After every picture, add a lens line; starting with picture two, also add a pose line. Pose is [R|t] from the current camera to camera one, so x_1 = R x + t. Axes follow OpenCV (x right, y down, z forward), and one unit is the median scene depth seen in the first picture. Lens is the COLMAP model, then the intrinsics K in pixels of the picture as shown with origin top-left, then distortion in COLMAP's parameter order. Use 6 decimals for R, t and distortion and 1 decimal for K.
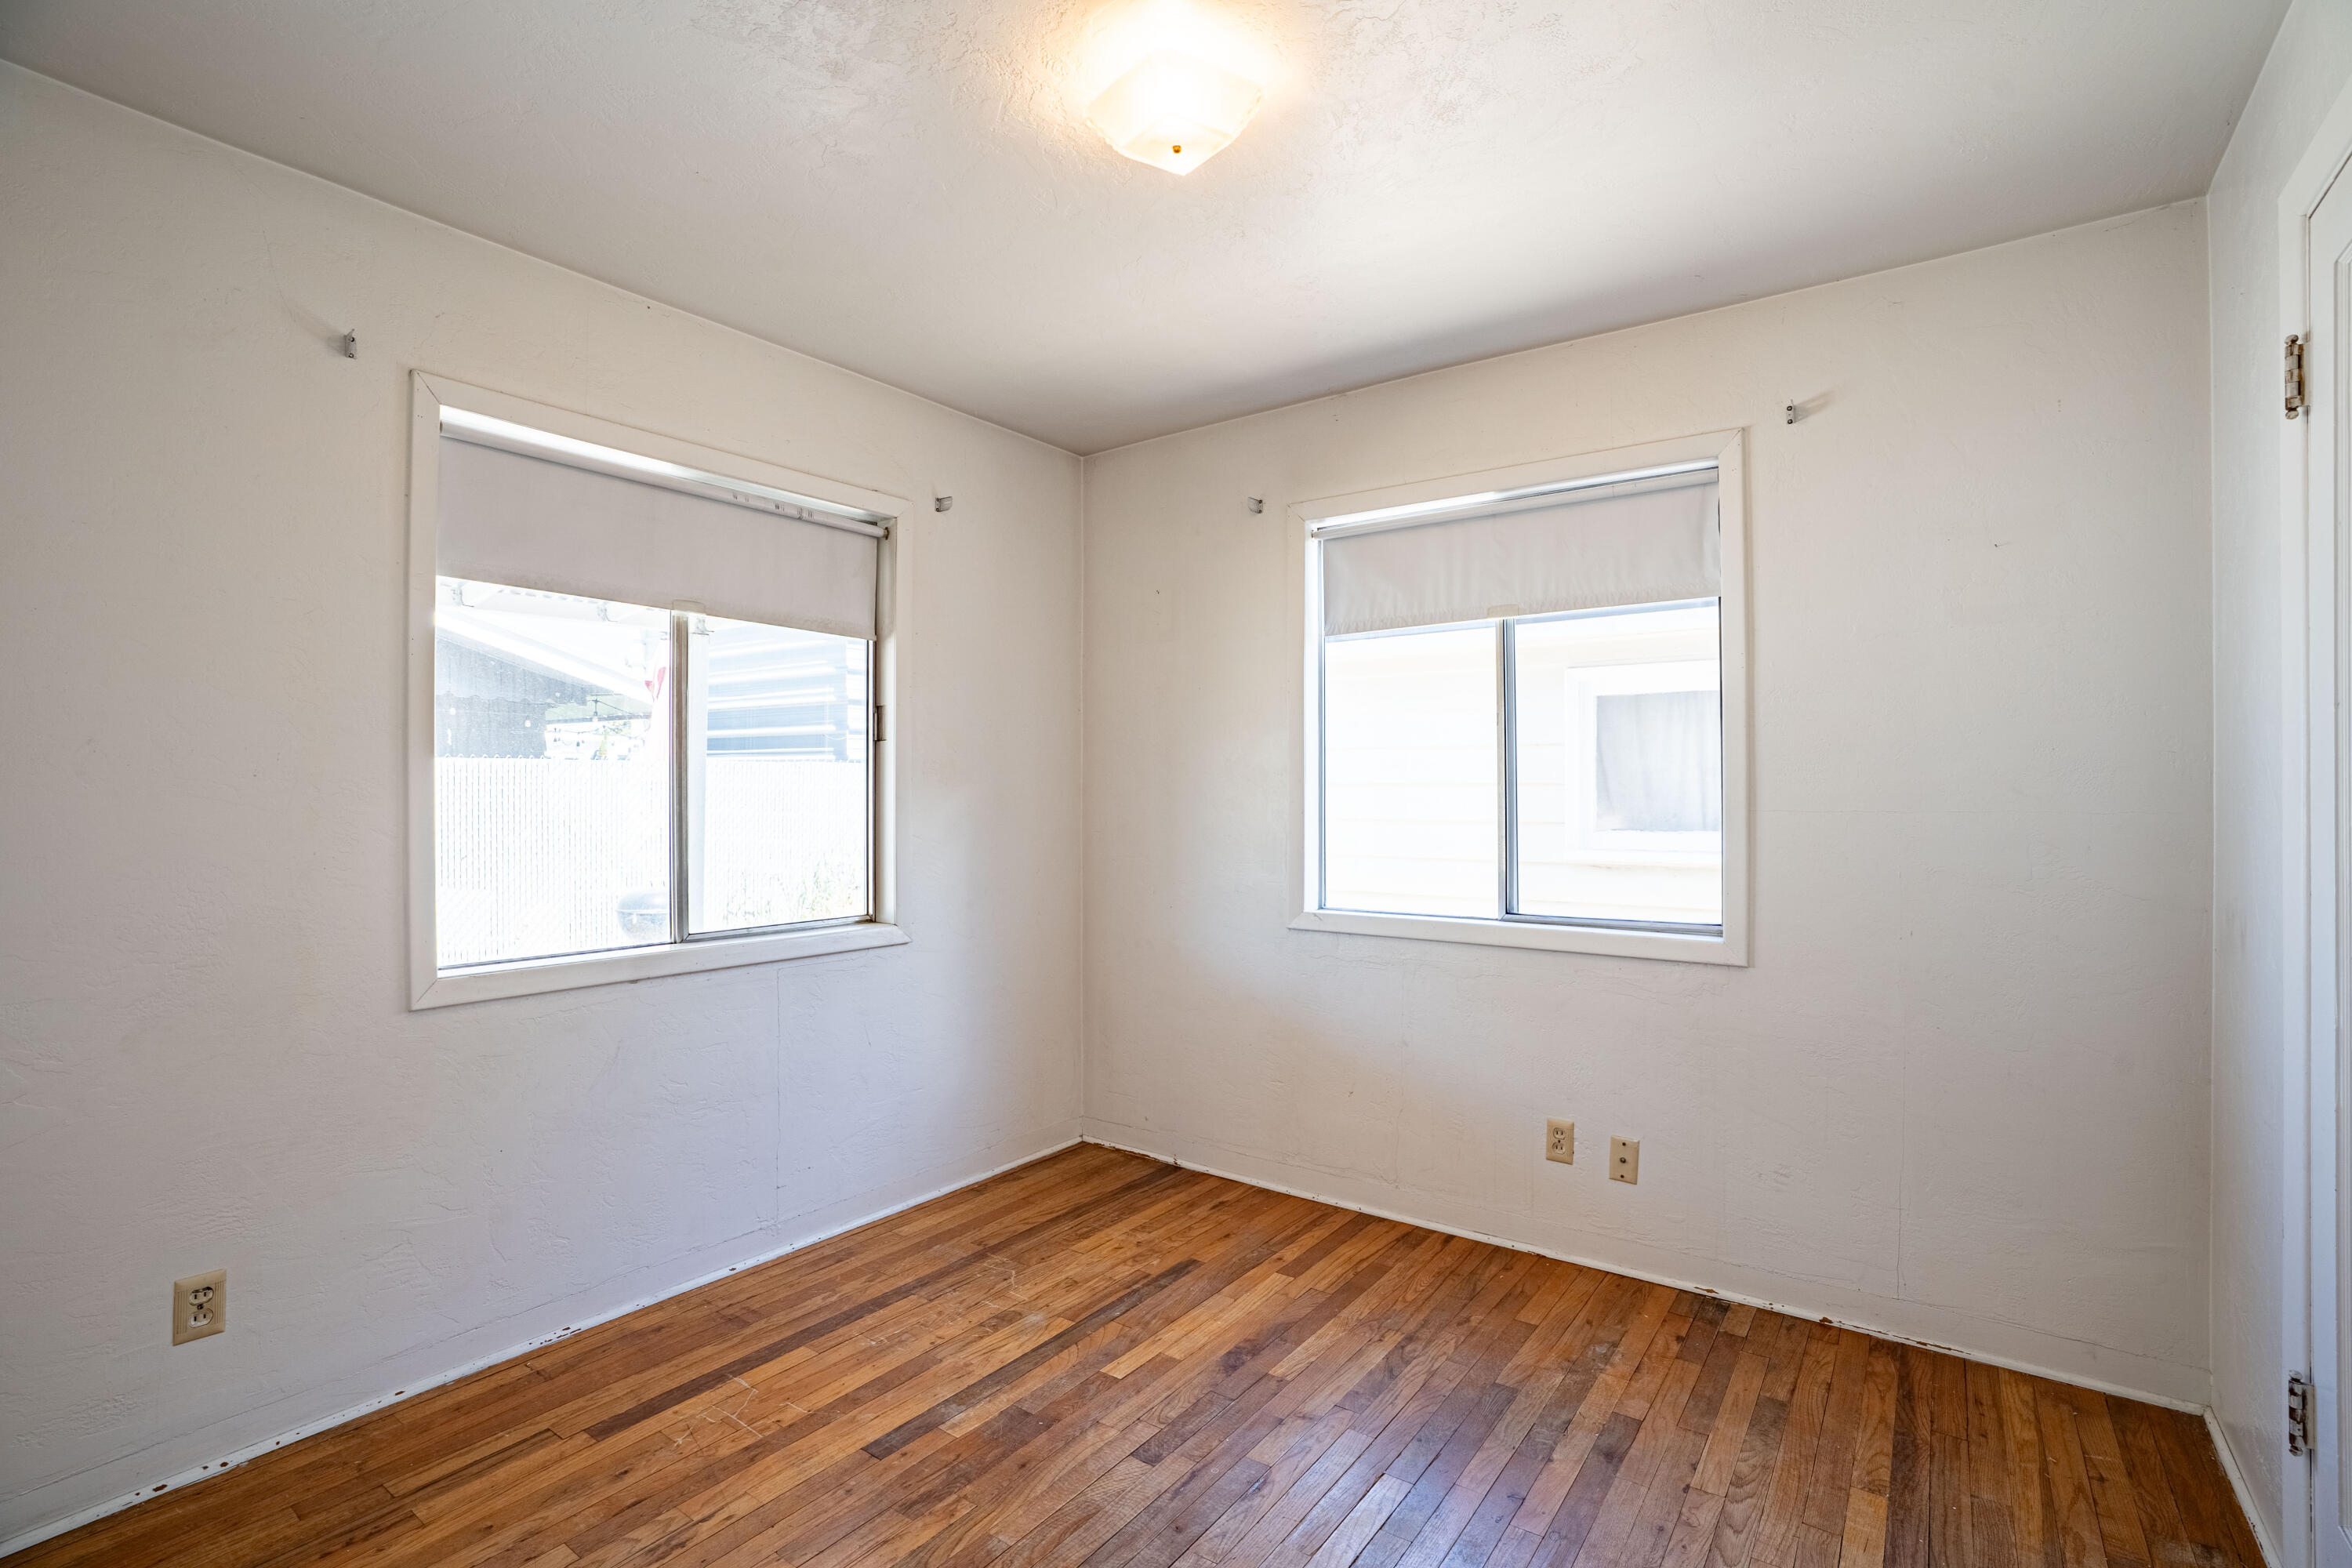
lens RADIAL K [[1095.0, 0, 1176.0], [0, 1095.0, 784.0], [0, 0, 1]] dist [-0.074865, 0.027389]
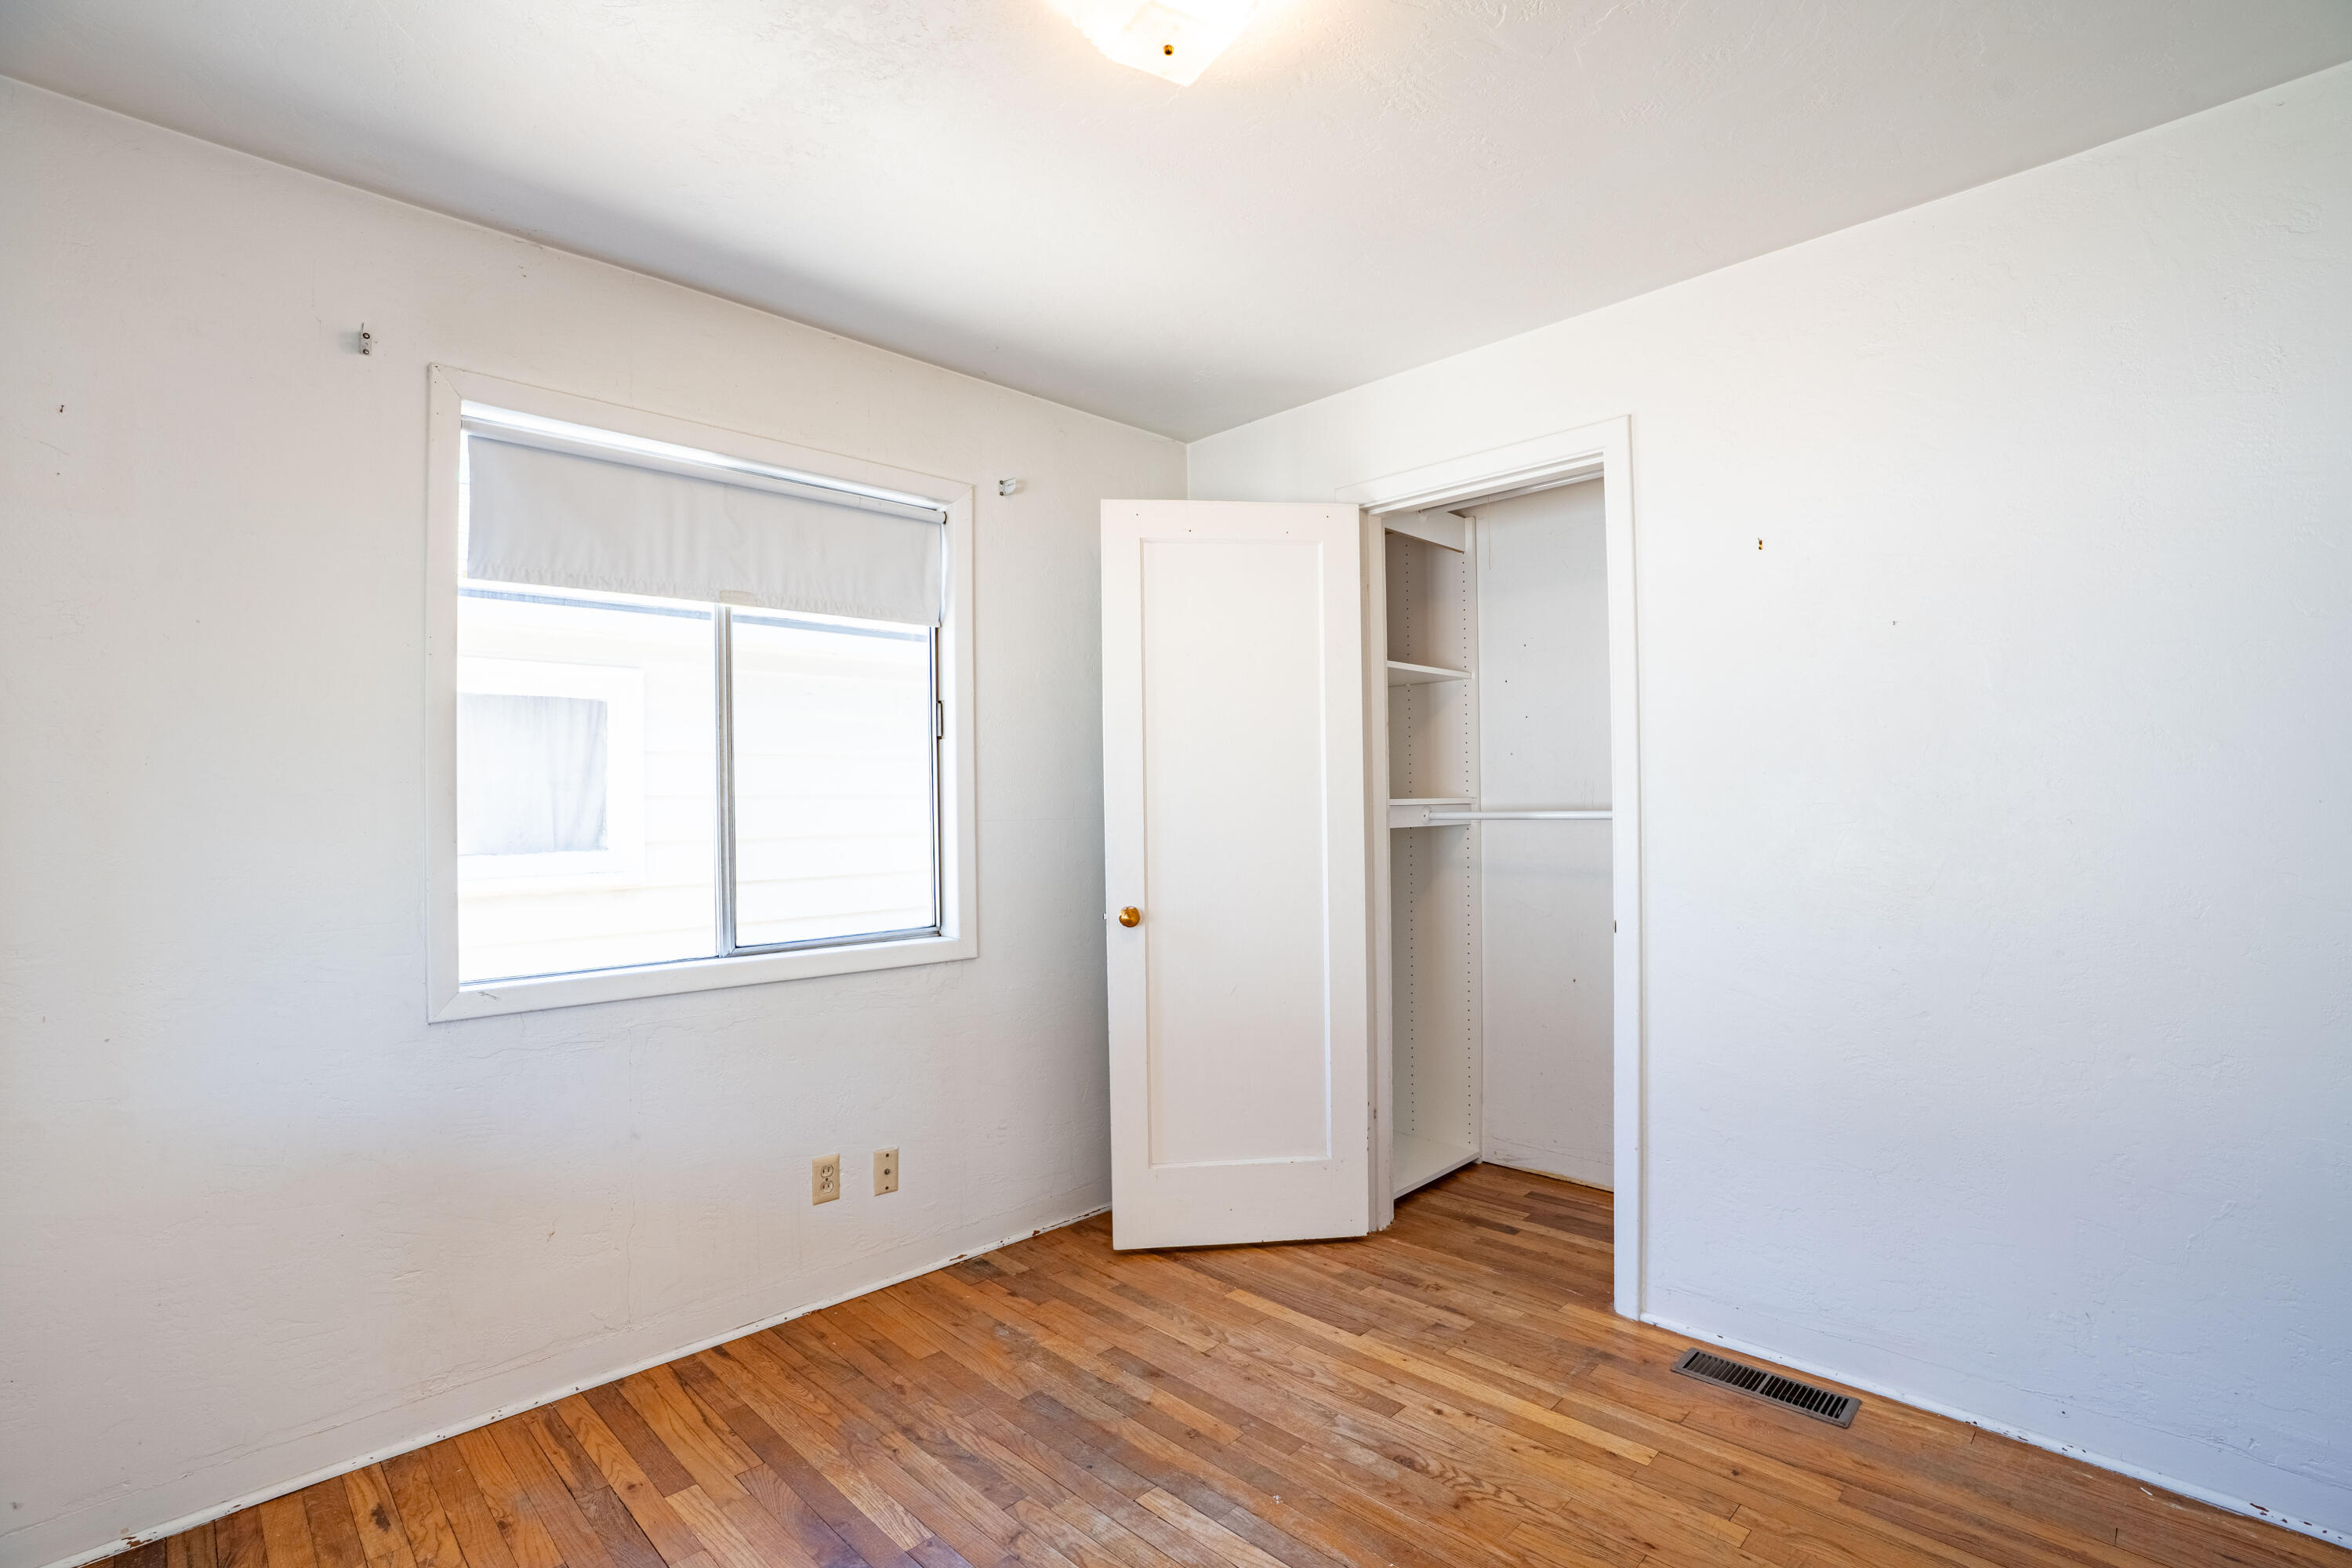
lens RADIAL K [[1095.0, 0, 1176.0], [0, 1095.0, 784.0], [0, 0, 1]] dist [-0.074865, 0.027389]
pose [[0.137534, 0.017223, 0.990347, -0.548991], [0.006289, 0.999813, -0.018261, 0.008225], [-0.990477, 0.008740, 0.137400, 0.585606]]
